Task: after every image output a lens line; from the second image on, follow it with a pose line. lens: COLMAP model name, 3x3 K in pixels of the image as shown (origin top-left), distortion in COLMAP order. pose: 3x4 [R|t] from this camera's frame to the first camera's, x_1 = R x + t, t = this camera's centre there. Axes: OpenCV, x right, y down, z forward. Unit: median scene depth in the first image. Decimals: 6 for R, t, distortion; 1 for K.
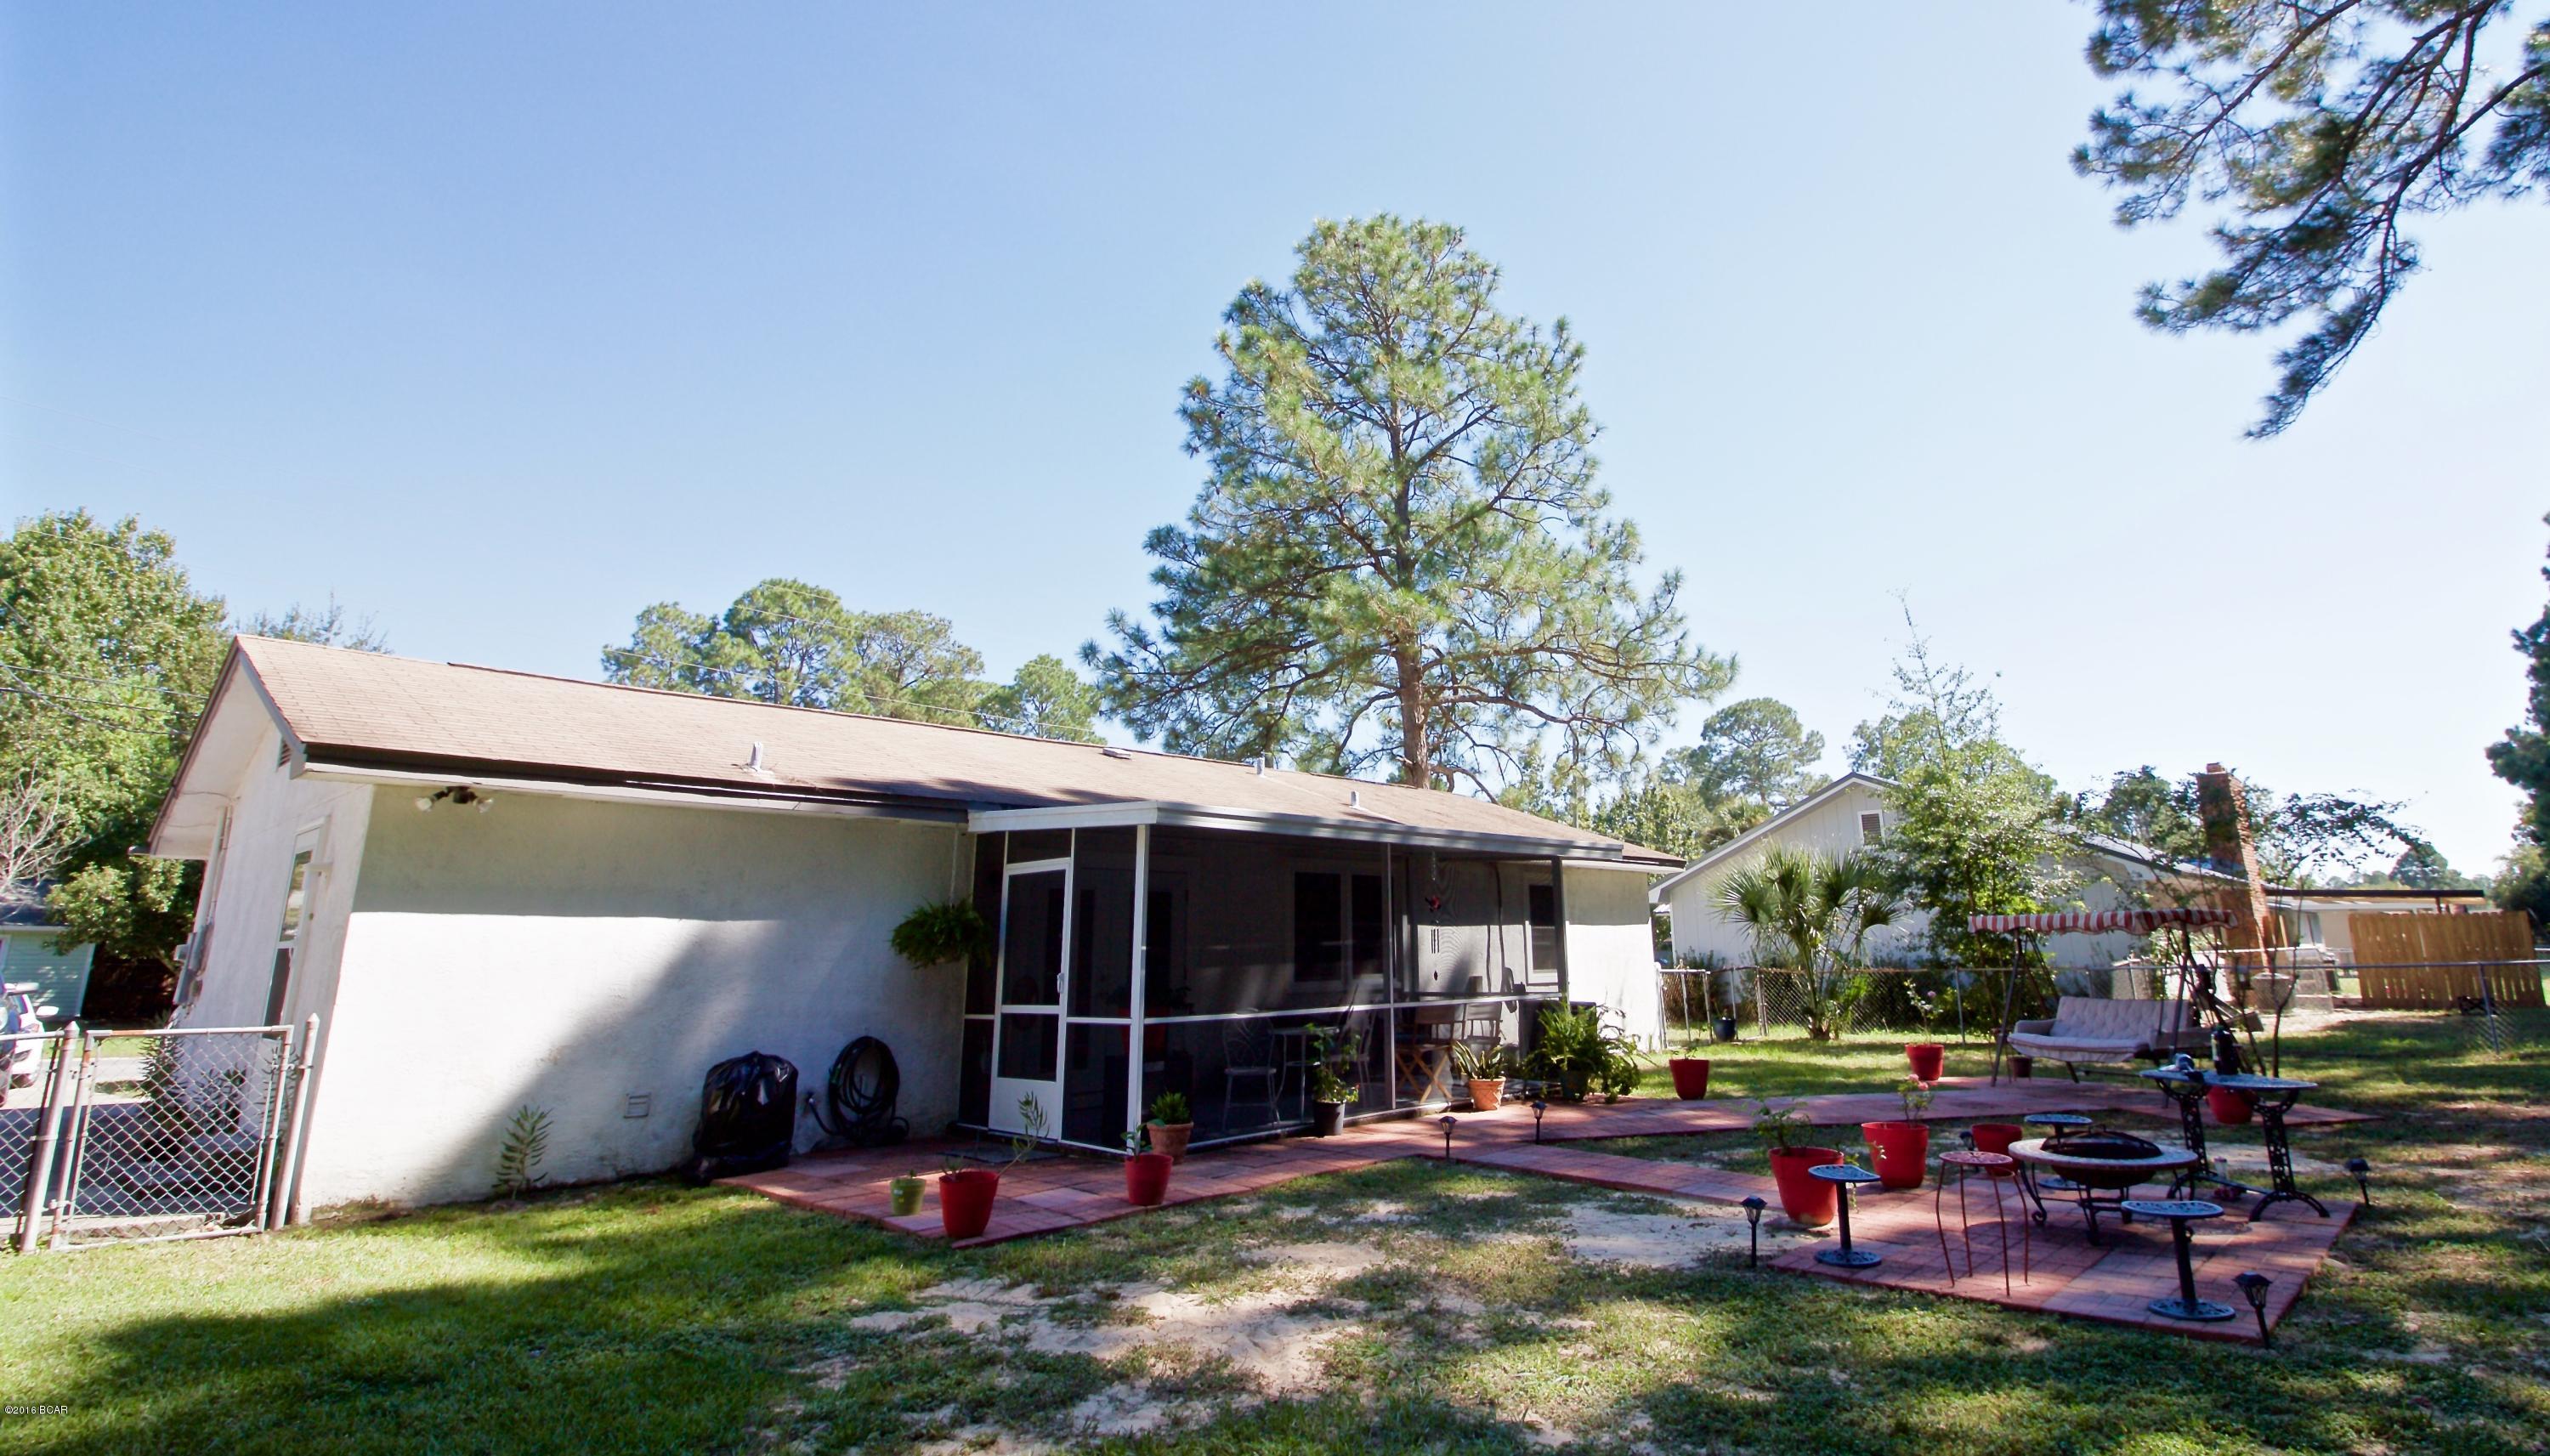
lens RADIAL K [[1220.2, 0, 1349.4], [0, 1220.2, 609.2], [0, 0, 1]] dist [-0.007314, -0.001469]
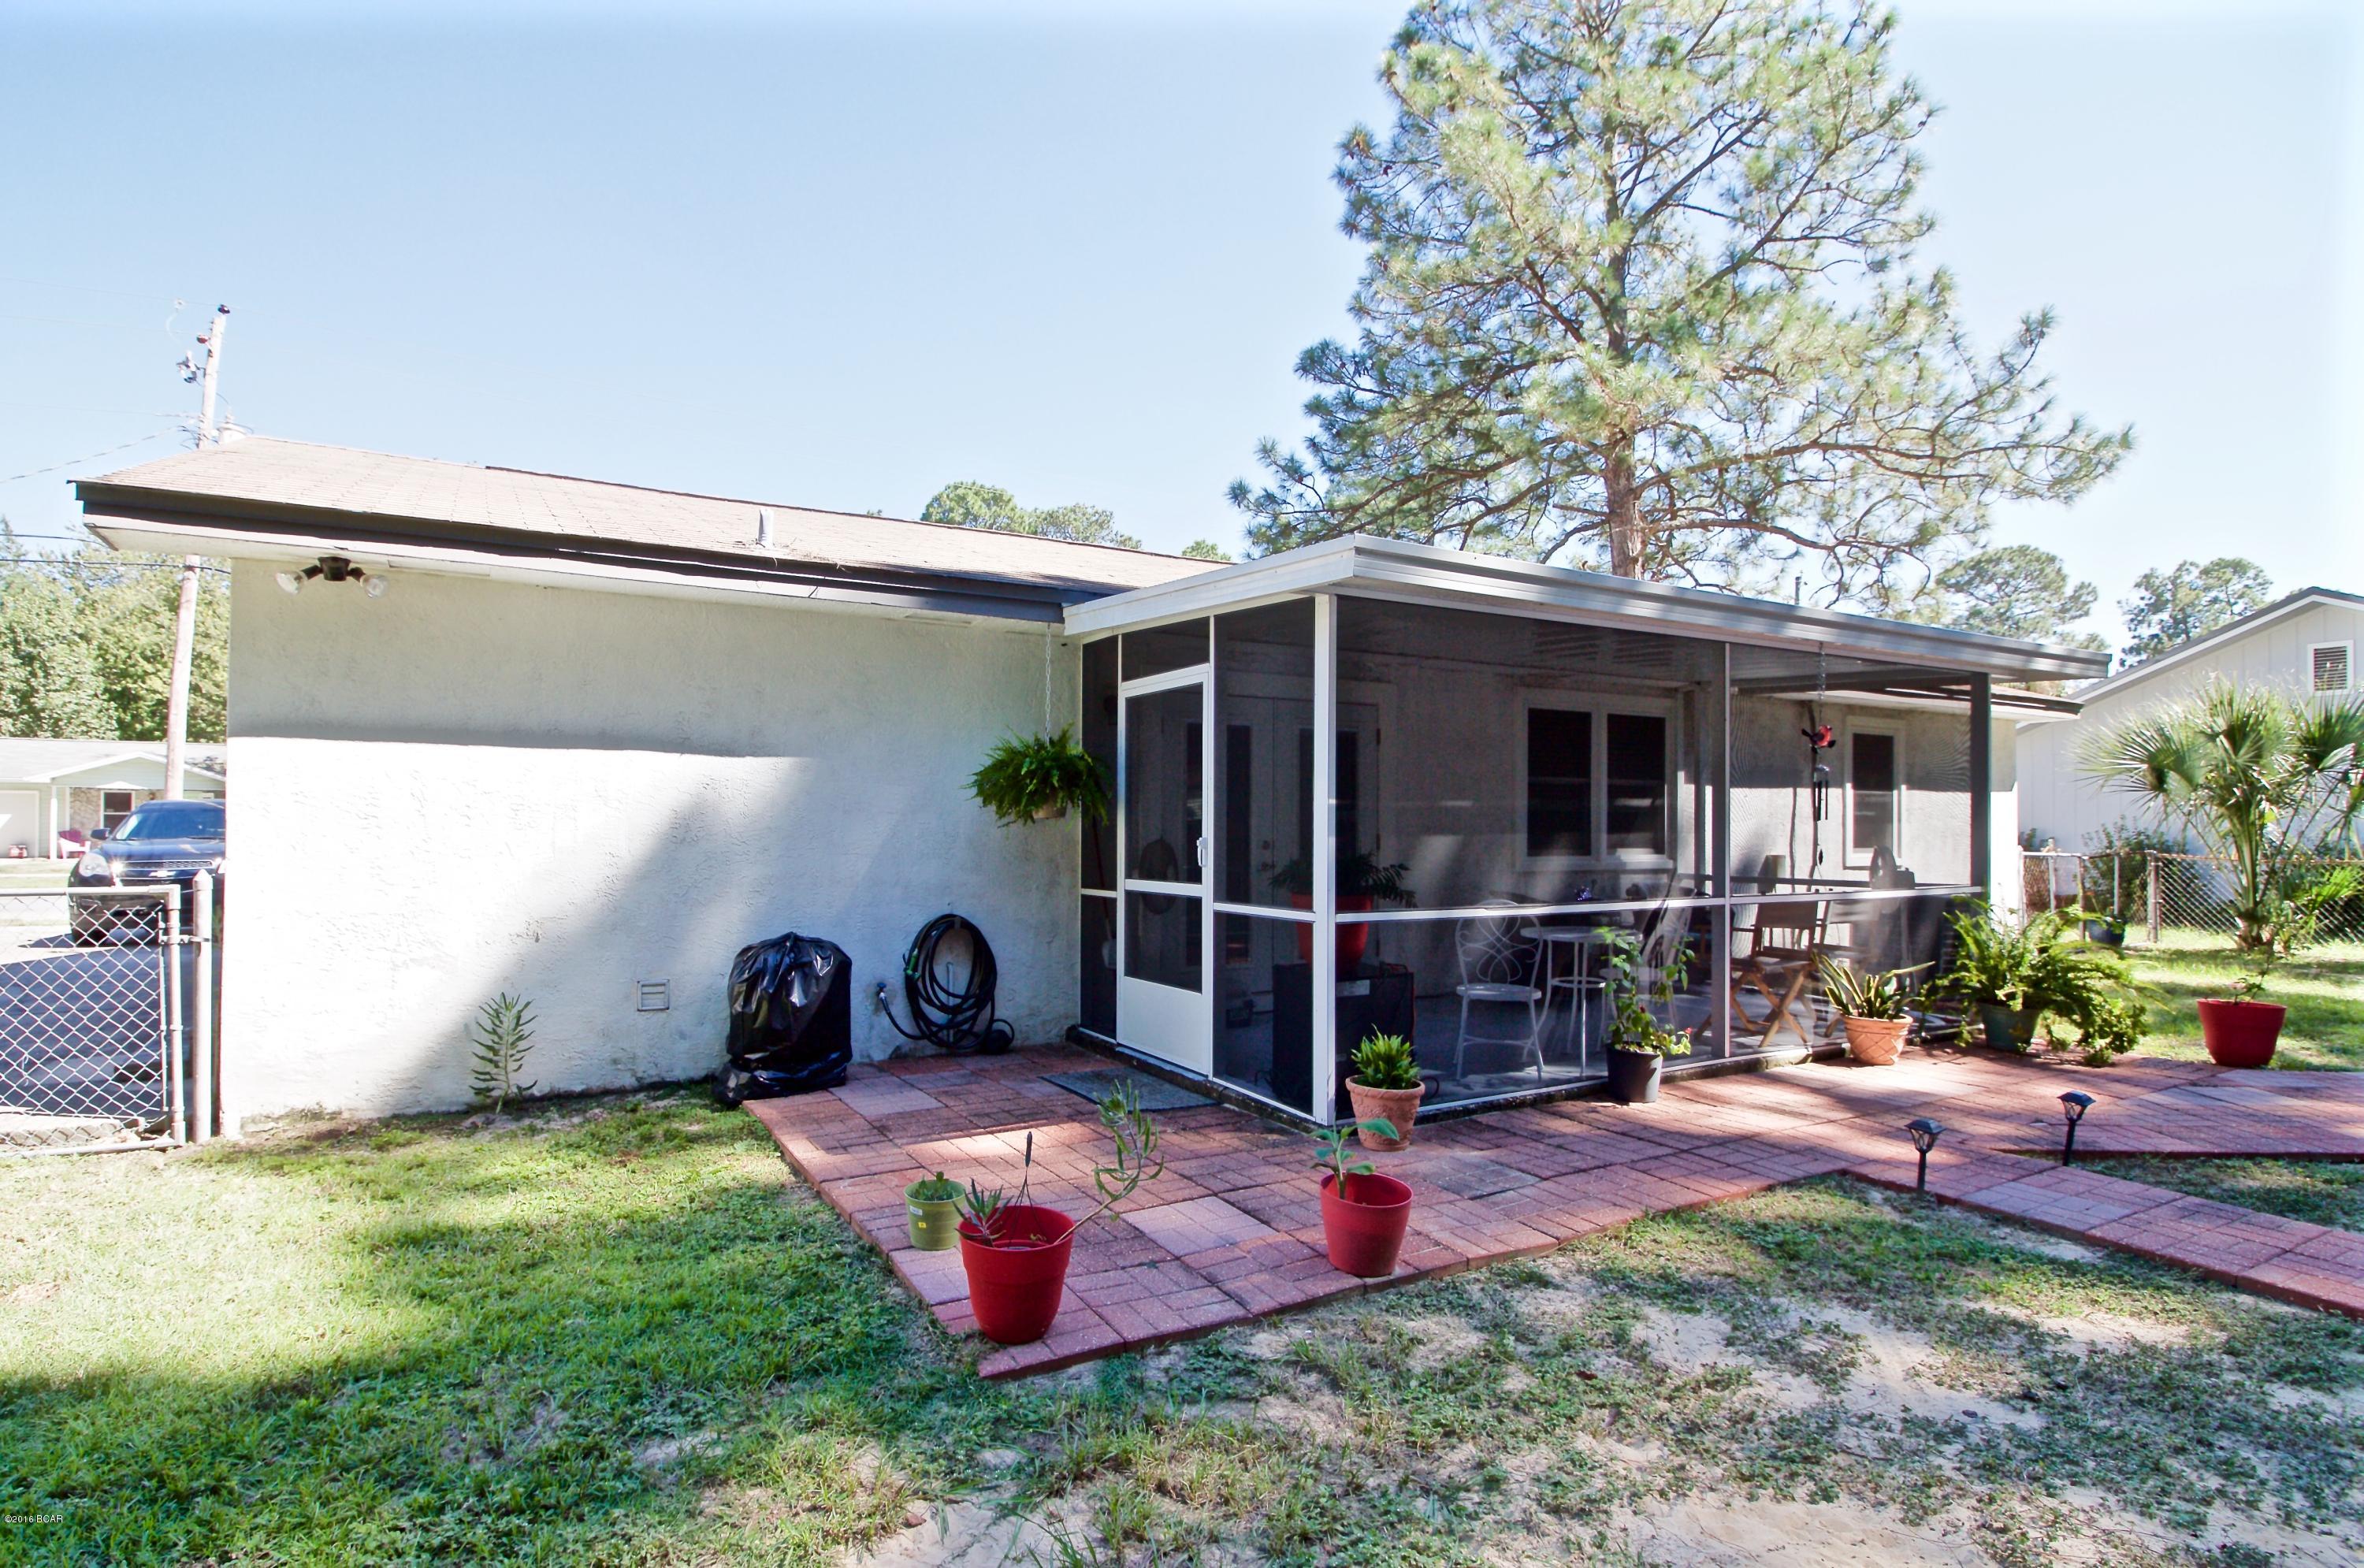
lens RADIAL K [[1178.2, 0, 1182.0], [0, 1178.2, 784.0], [0, 0, 1]] dist [0.001040, -0.000167]
pose [[0.965548, 0.012179, -0.259939, -0.047047], [0.050875, 0.970794, 0.234459, 0.068813], [0.255202, -0.239606, 0.936729, 0.232449]]
